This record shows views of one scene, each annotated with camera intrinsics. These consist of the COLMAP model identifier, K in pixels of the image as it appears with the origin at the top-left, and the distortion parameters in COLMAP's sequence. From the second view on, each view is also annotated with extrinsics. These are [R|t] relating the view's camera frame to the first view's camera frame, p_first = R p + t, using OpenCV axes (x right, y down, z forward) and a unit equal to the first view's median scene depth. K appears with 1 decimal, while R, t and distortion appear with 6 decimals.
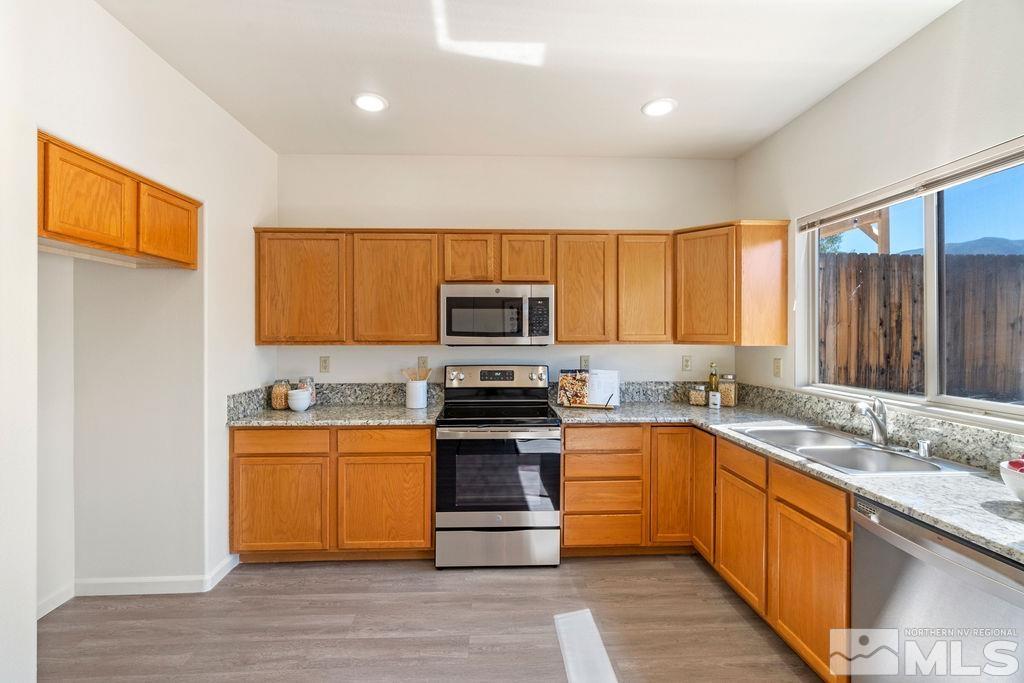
lens RADIAL K [[448.8, 0, 506.0], [0, 448.8, 334.3], [0, 0, 1]] dist [-0.002297, 0.000540]
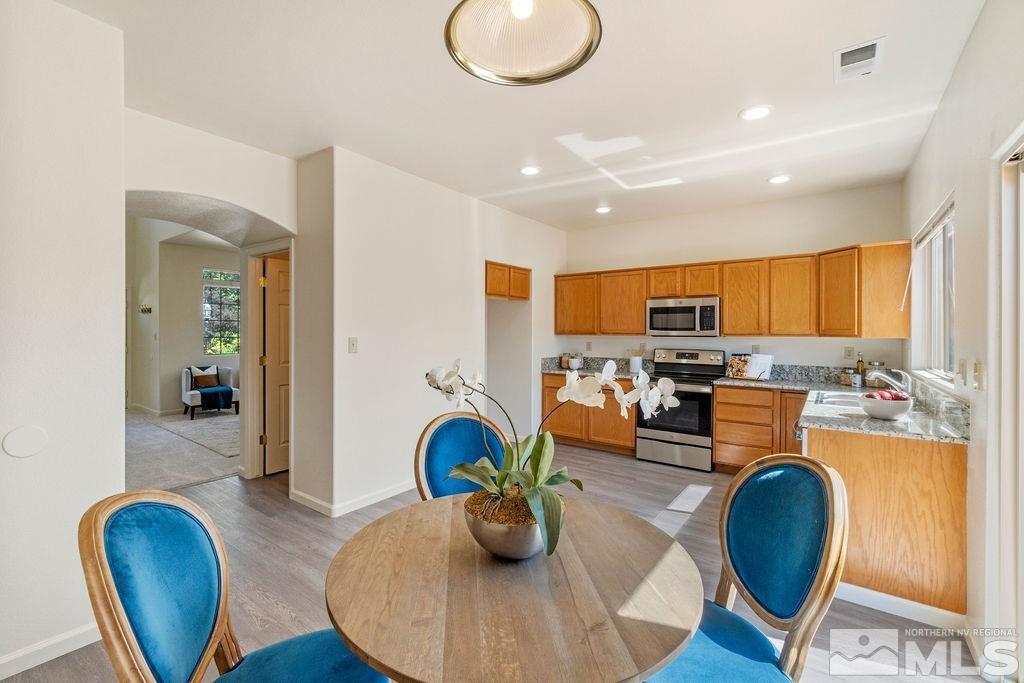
lens RADIAL K [[448.8, 0, 516.4], [0, 448.8, 331.0], [0, 0, 1]] dist [-0.002297, 0.000540]
pose [[0.793400, 0.002442, -0.608696, 0.504391], [-0.007087, 0.999961, -0.005225, 0.018633], [0.608659, 0.008459, 0.793387, -0.661006]]
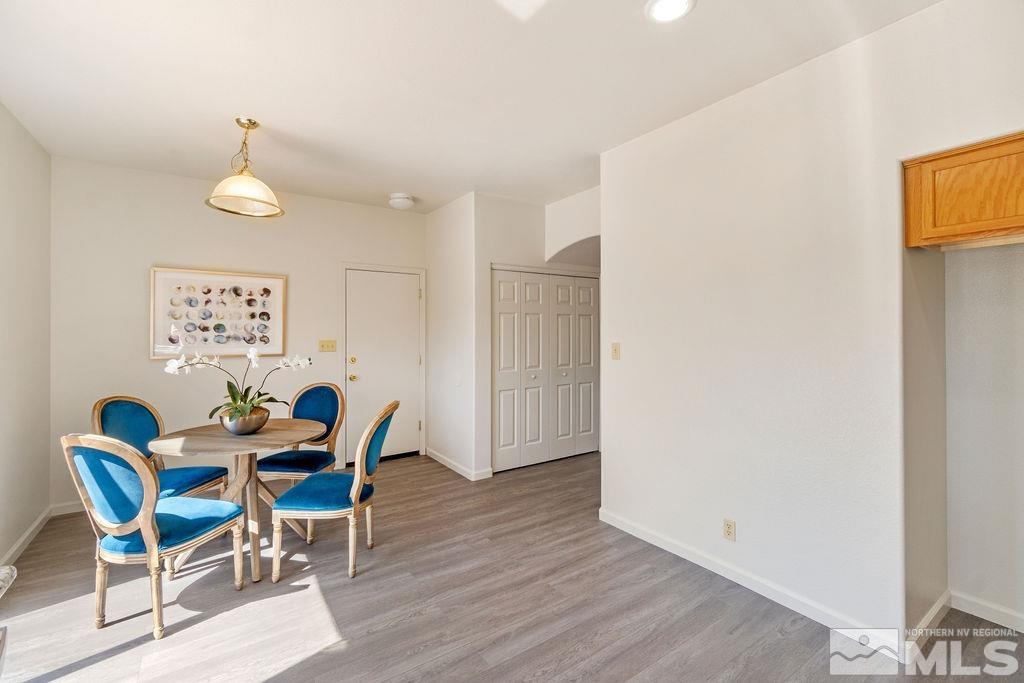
lens RADIAL K [[448.8, 0, 513.5], [0, 448.8, 327.2], [0, 0, 1]] dist [-0.002297, 0.000540]
pose [[-0.845823, -0.008626, -0.533394, 0.284769], [-0.004435, 0.999948, -0.009139, -0.004327], [0.533445, -0.005364, -0.845818, 0.779610]]
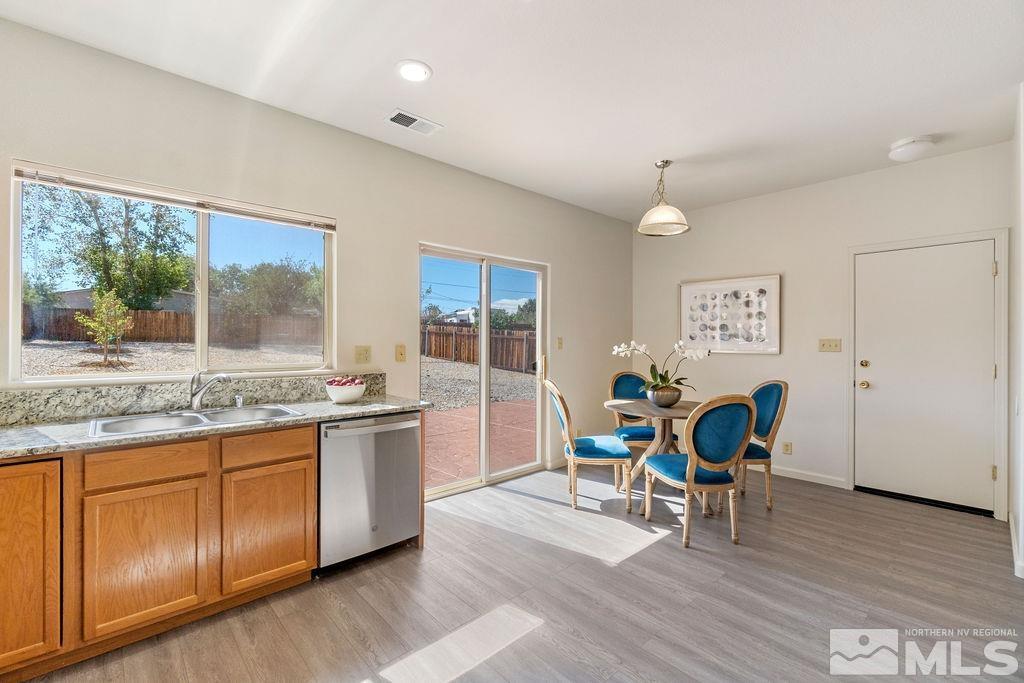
lens RADIAL K [[448.8, 0, 492.2], [0, 448.8, 332.2], [0, 0, 1]] dist [-0.002297, 0.000540]
pose [[-0.627944, 0.007949, 0.778218, -0.405255], [-0.006533, 0.999859, -0.015484, 0.035968], [-0.778231, -0.014807, -0.627803, 0.796735]]
